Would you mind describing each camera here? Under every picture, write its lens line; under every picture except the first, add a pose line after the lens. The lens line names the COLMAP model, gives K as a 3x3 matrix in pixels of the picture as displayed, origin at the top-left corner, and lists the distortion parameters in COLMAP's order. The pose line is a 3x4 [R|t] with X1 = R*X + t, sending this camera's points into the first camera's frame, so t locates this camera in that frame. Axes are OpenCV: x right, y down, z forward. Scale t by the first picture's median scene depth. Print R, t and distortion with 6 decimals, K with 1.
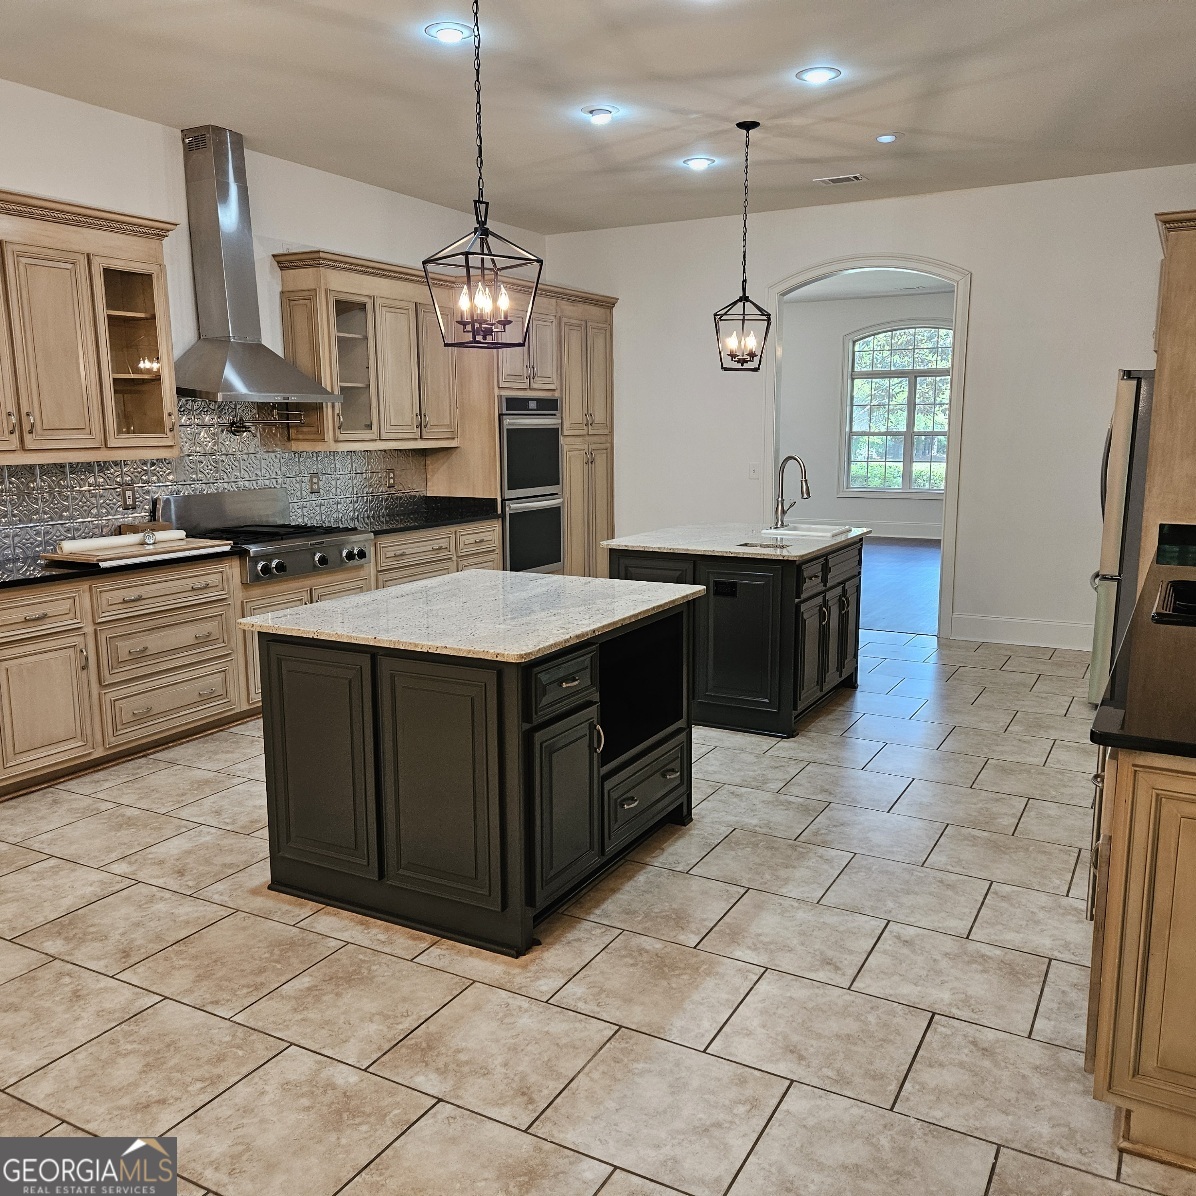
lens RADIAL K [[1059.7, 0, 598.3], [0, 1059.7, 593.7], [0, 0, 1]] dist [0.083455, -0.078001]
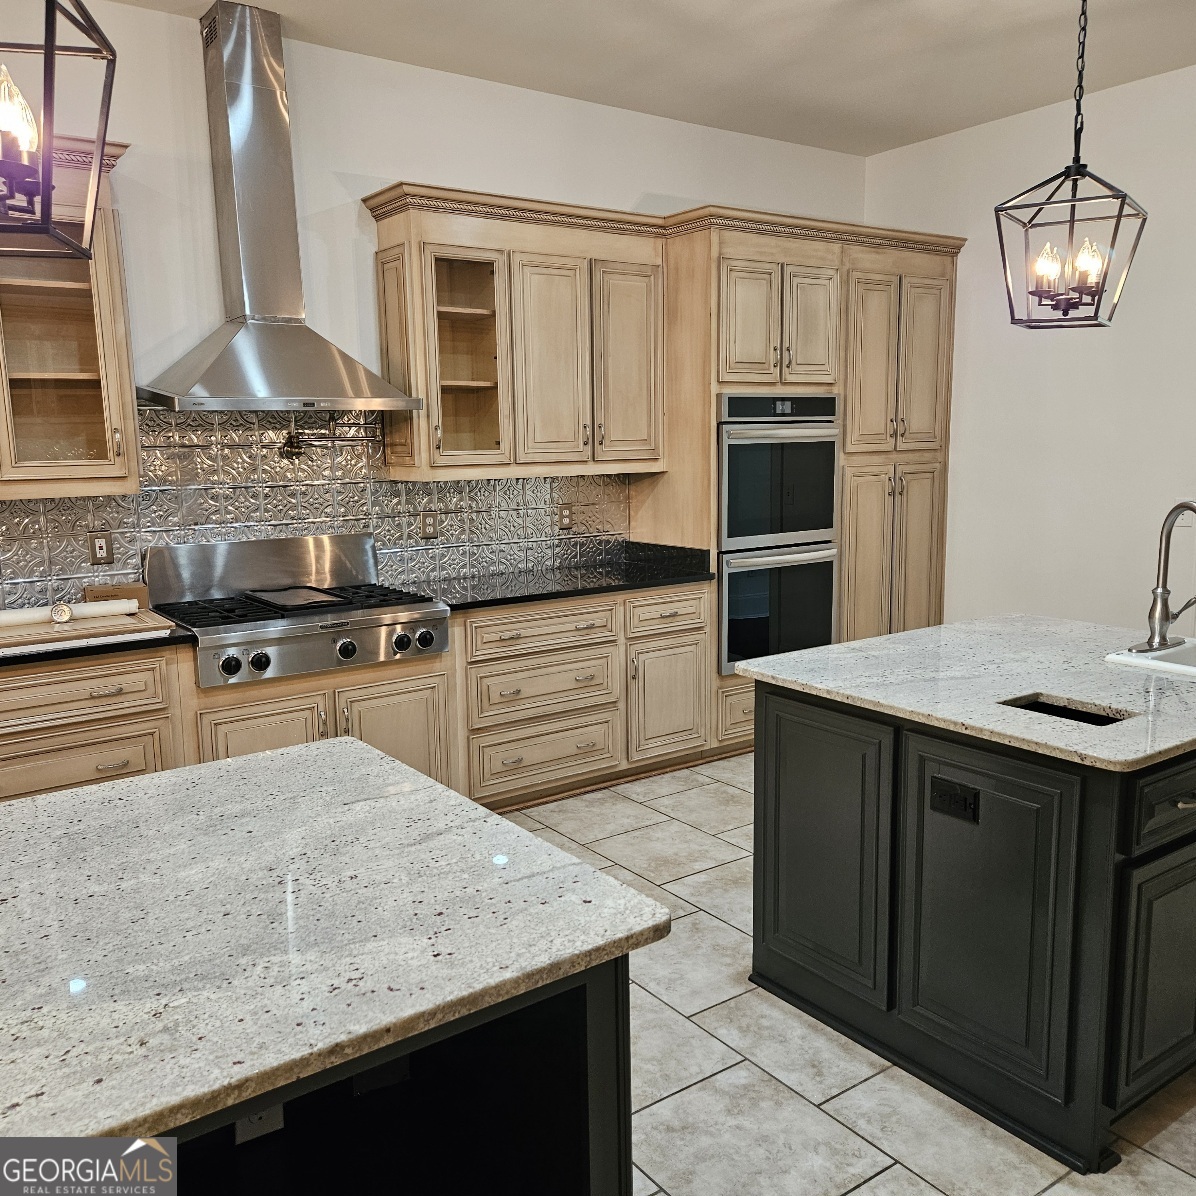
lens RADIAL K [[1059.7, 0, 594.2], [0, 1059.7, 602.8], [0, 0, 1]] dist [0.083455, -0.078001]
pose [[0.902999, 0.060101, -0.425418, 0.185715], [-0.059534, 0.998119, 0.014641, -0.094484], [0.425498, 0.012106, 0.904879, 0.562168]]
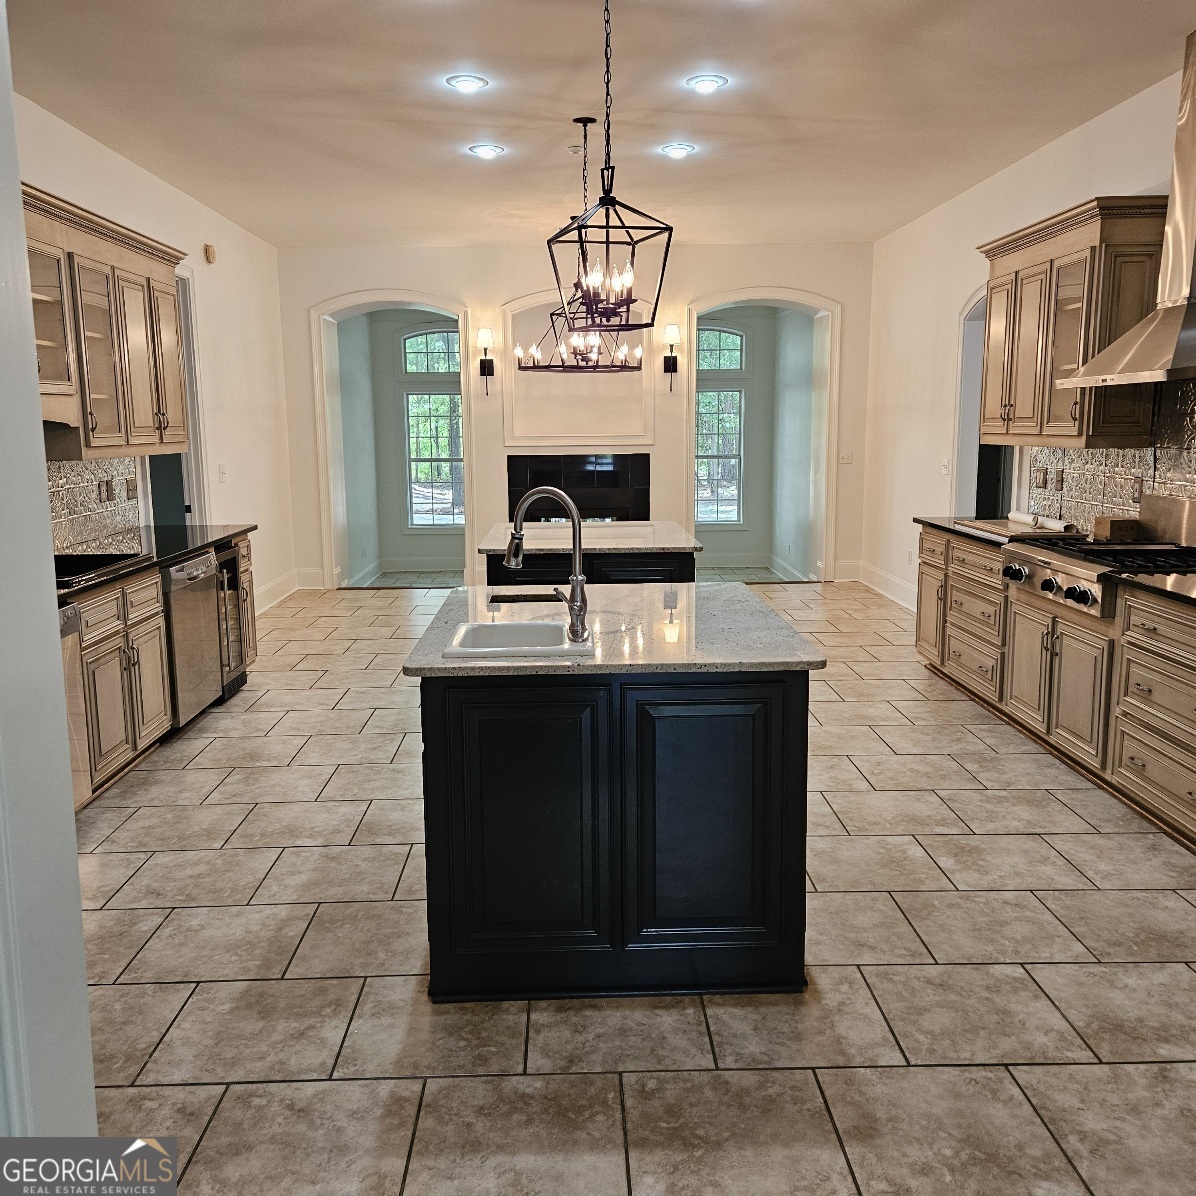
lens RADIAL K [[1059.7, 0, 594.4], [0, 1059.7, 595.1], [0, 0, 1]] dist [0.083455, -0.078001]
pose [[-0.862738, 0.094543, -0.496734, 0.512979], [-0.070651, 0.950190, 0.303558, -0.289149], [0.500691, 0.296986, -0.813086, 1.762864]]
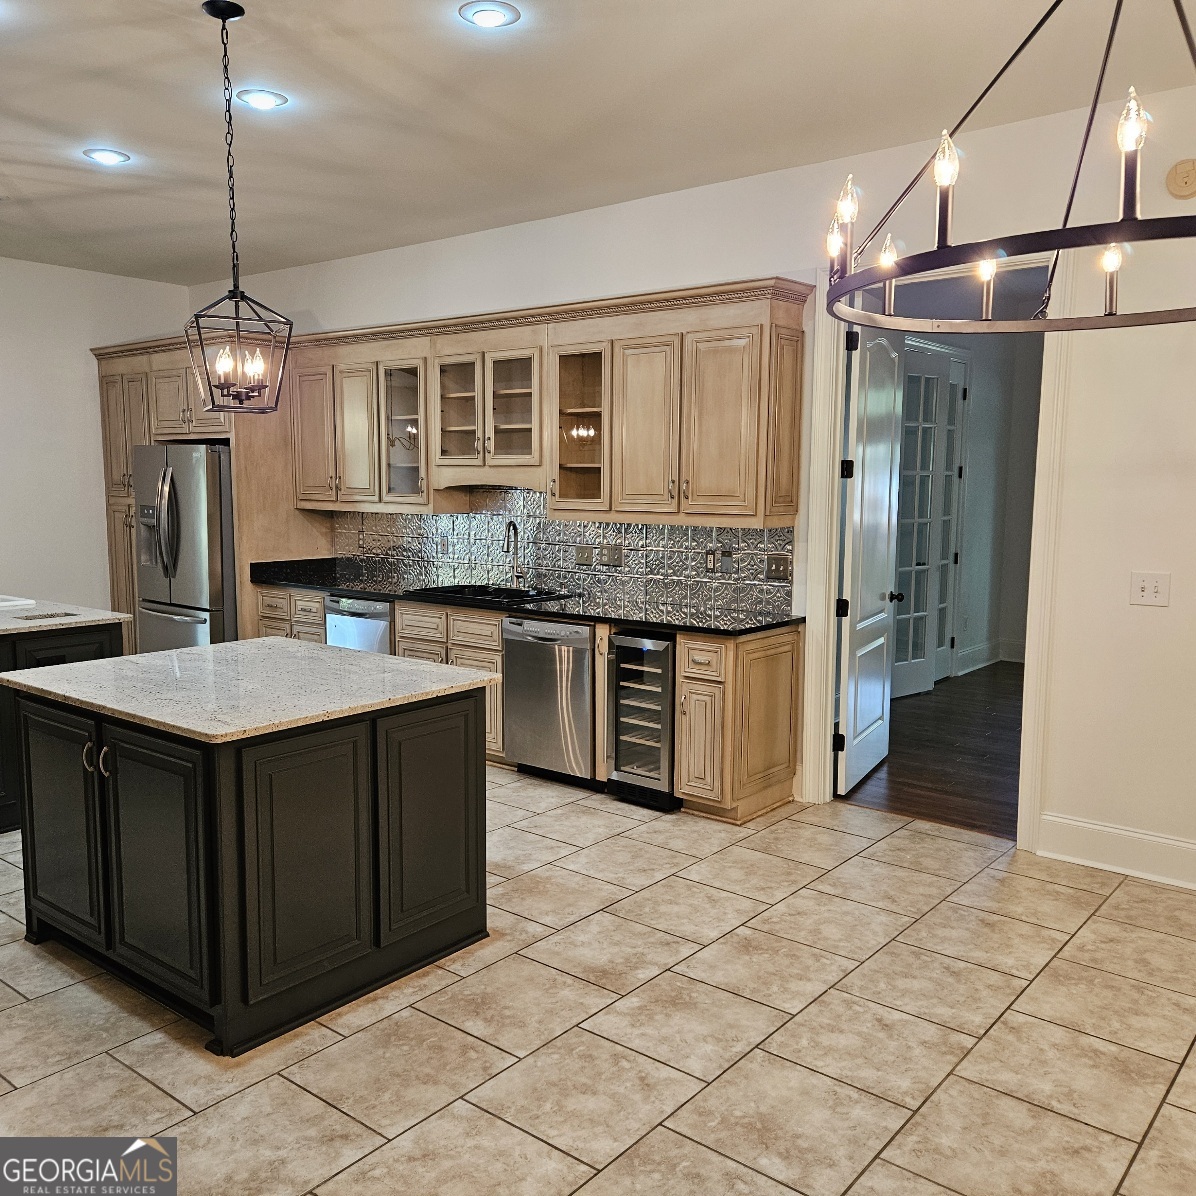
lens RADIAL K [[1059.7, 0, 587.1], [0, 1059.7, 598.9], [0, 0, 1]] dist [0.083455, -0.078001]
pose [[0.182763, -0.108251, 0.977179, -0.759056], [0.156759, 0.984413, 0.079734, -0.068787], [-0.970579, 0.138609, 0.196884, 0.390730]]
